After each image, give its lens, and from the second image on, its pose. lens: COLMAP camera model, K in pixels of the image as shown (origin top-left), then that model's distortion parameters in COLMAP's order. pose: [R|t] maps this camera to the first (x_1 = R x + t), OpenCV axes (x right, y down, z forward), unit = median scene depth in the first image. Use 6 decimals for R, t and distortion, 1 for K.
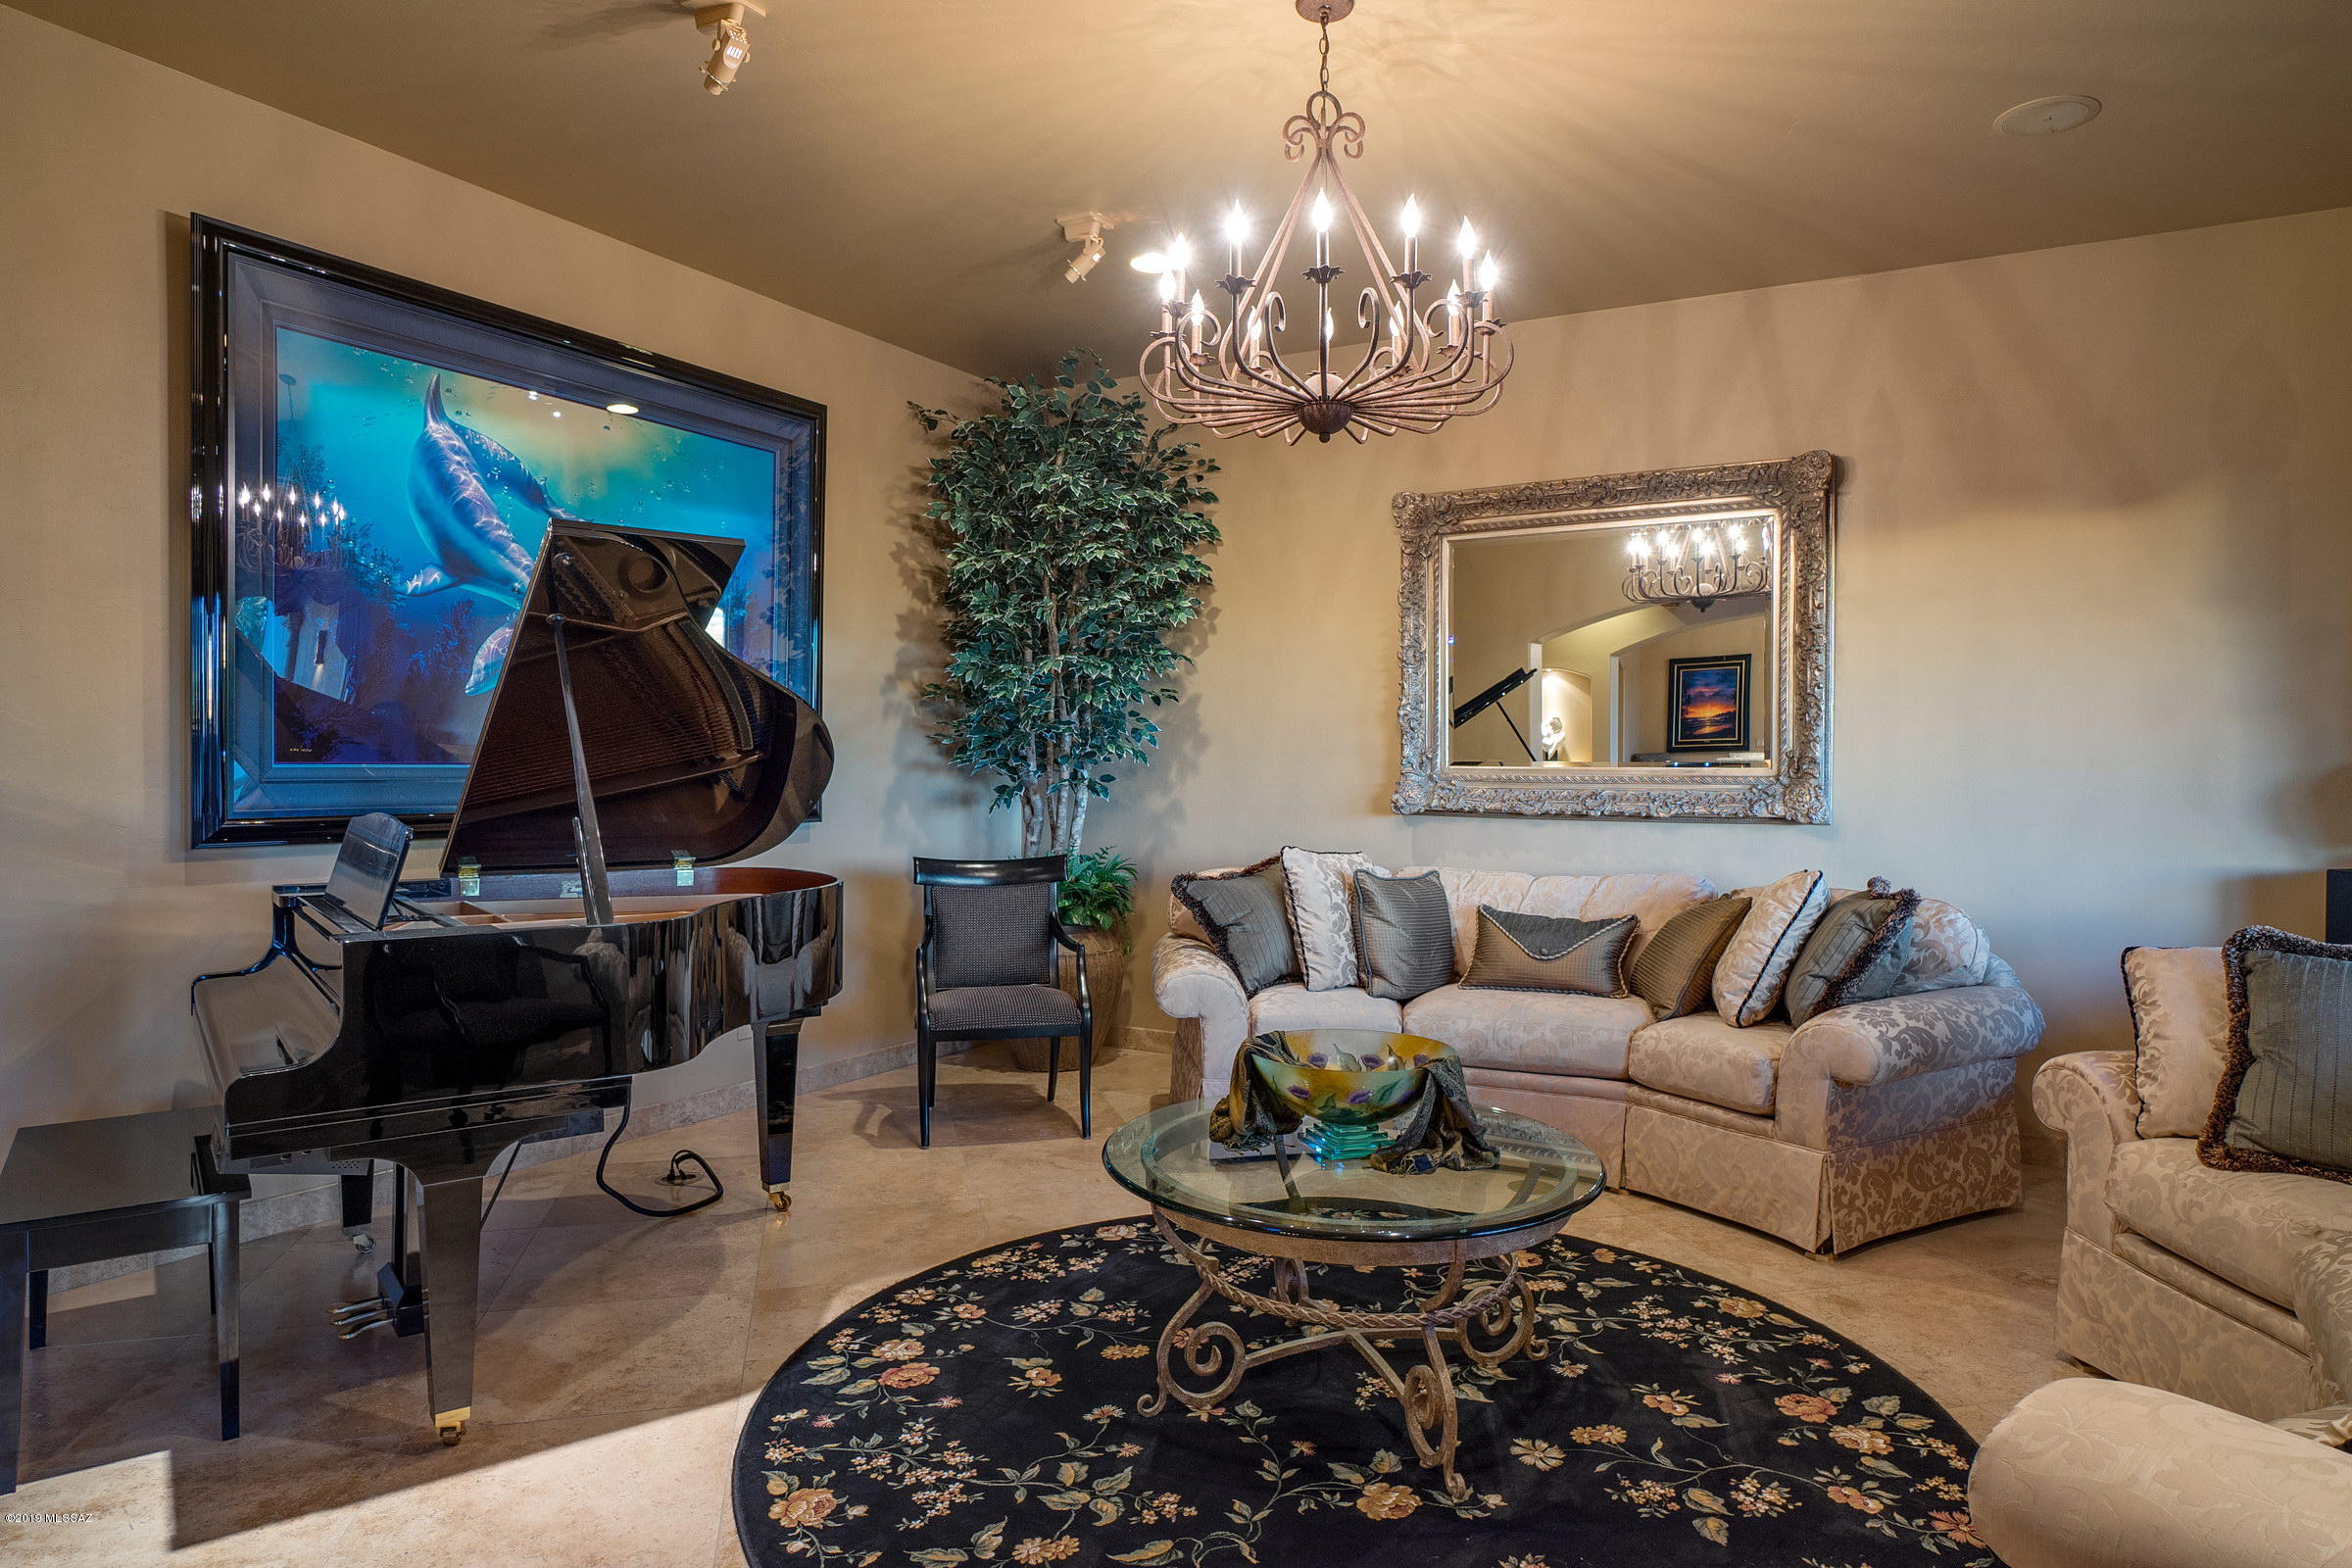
lens RADIAL K [[1401.8, 0, 1176.0], [0, 1401.8, 784.0], [0, 0, 1]] dist [-0.002925, -0.000421]
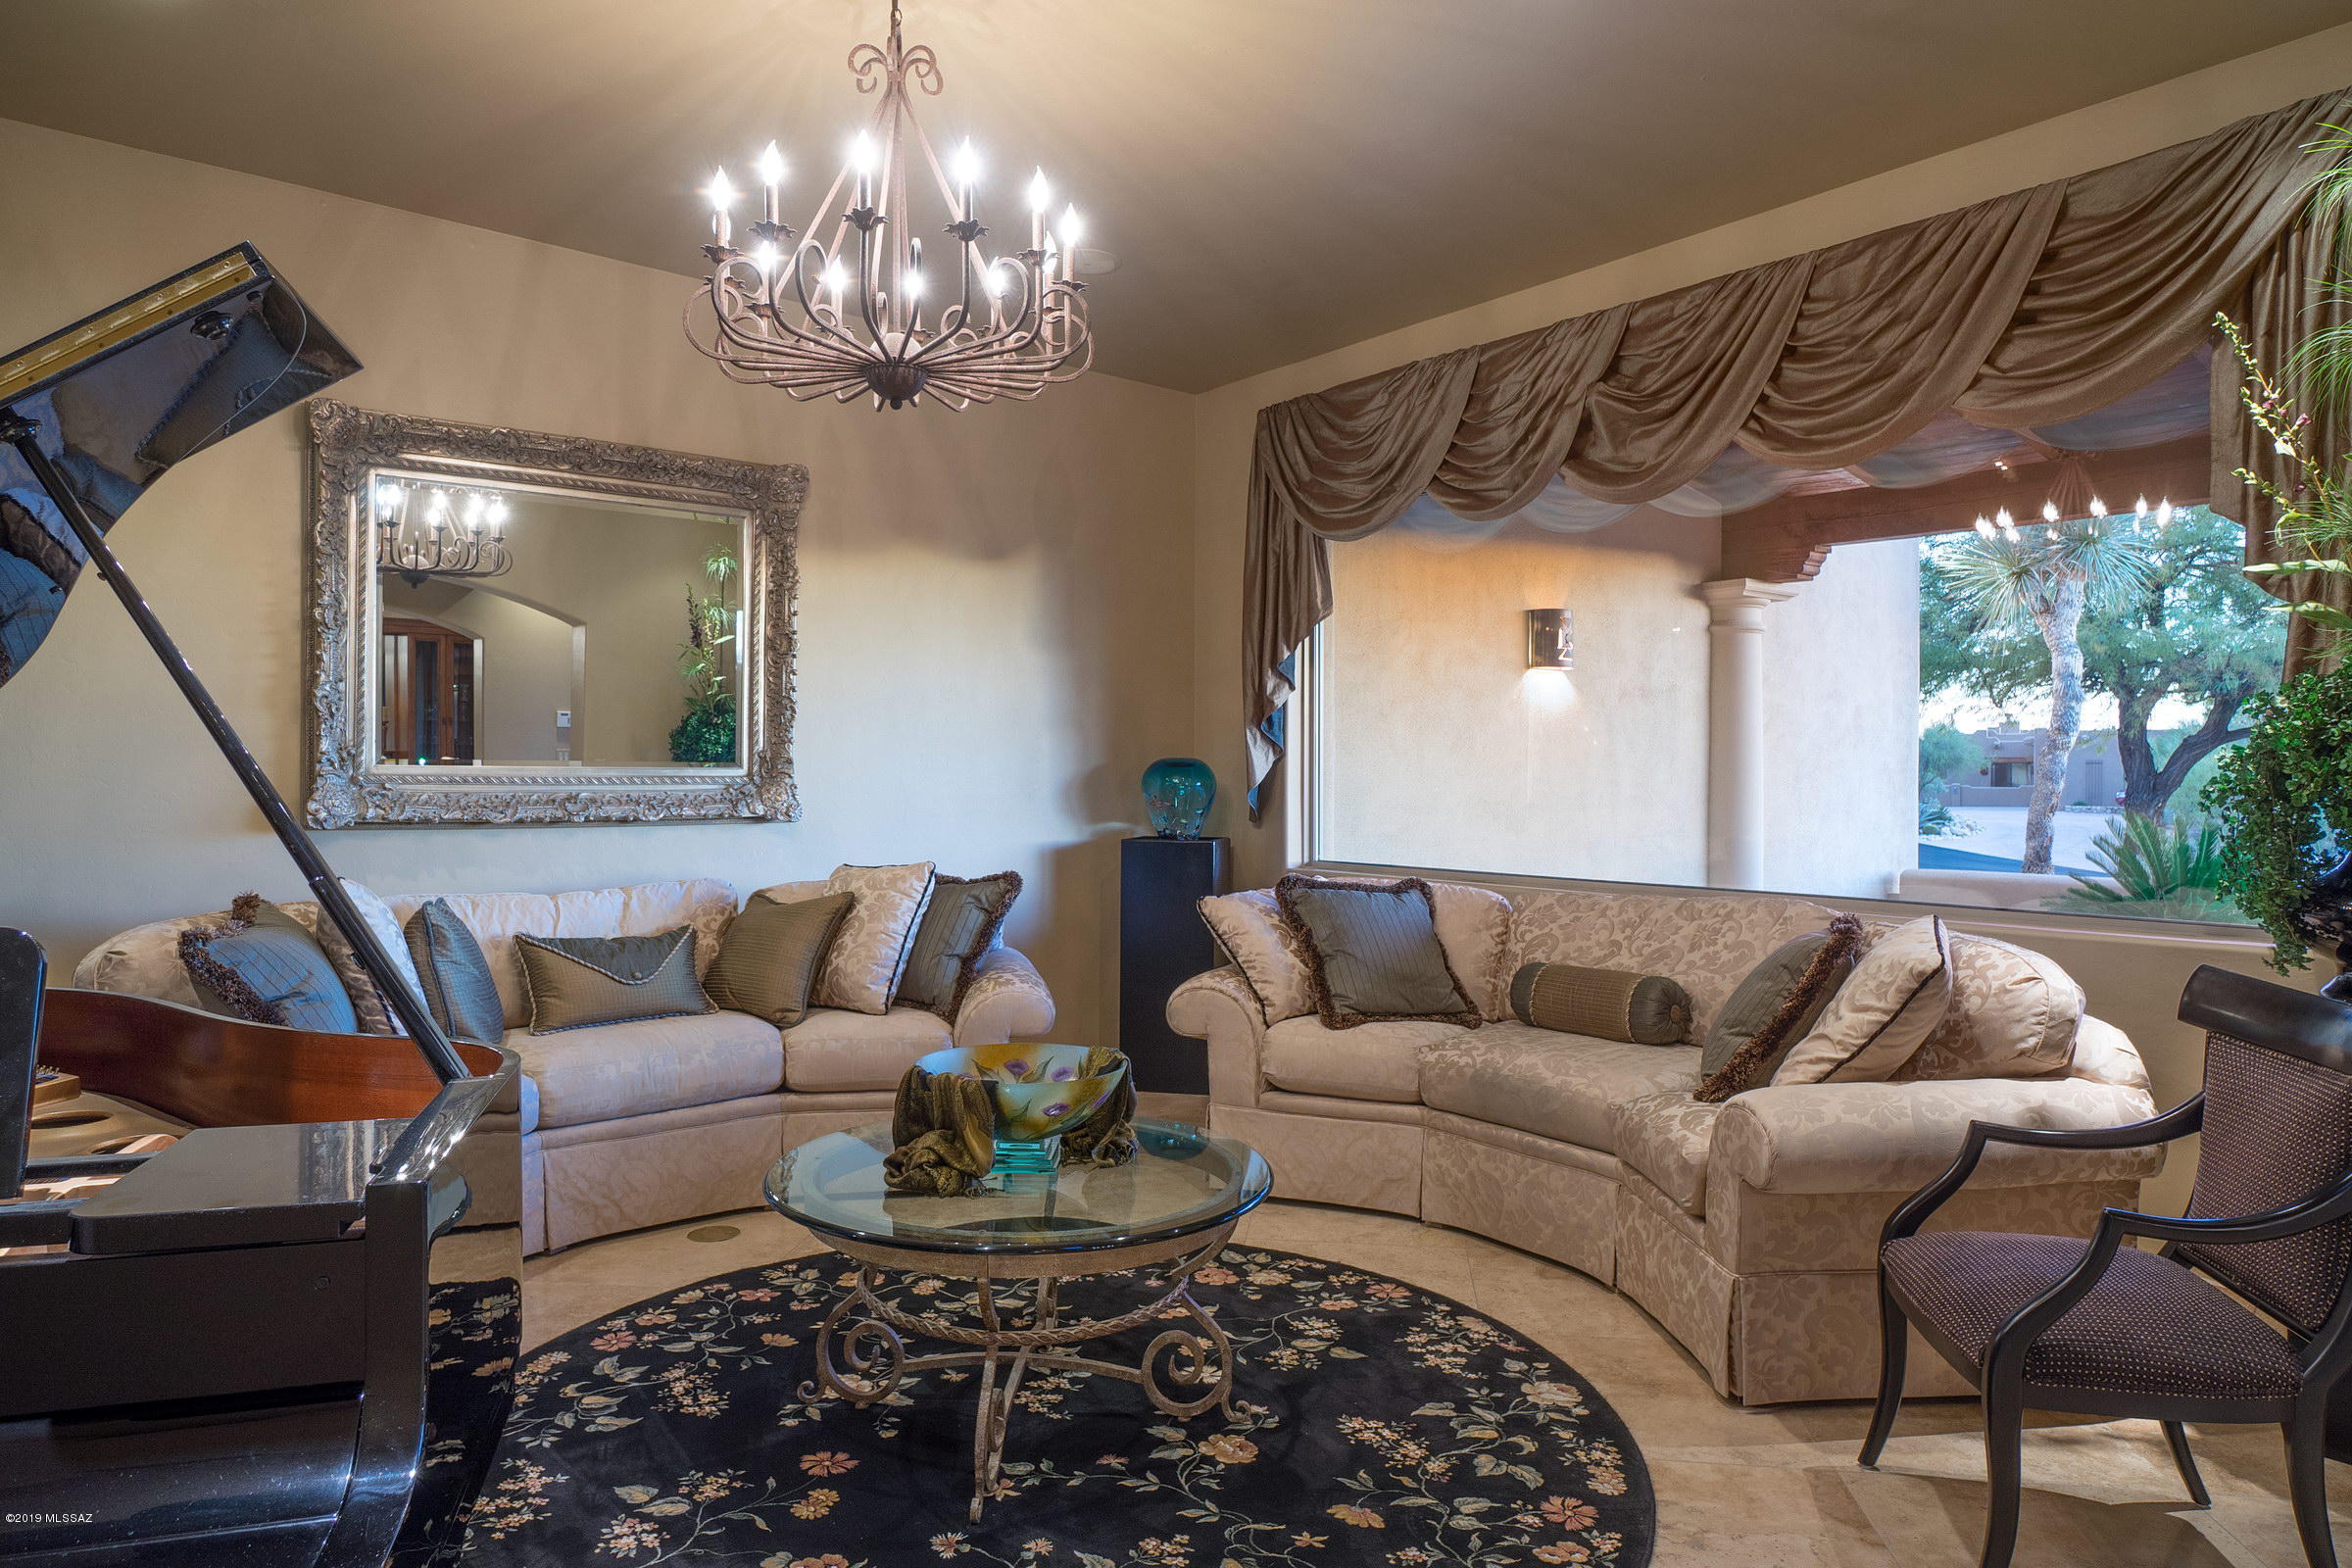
lens RADIAL K [[1548.0, 0, 1176.0], [0, 1548.0, 784.0], [0, 0, 1]] dist [-0.012574, 0.000258]
pose [[0.336816, -0.010952, 0.941507, -0.566369], [0.007665, 0.999931, 0.008890, -0.007860], [-0.941539, 0.004222, 0.336877, 0.365054]]
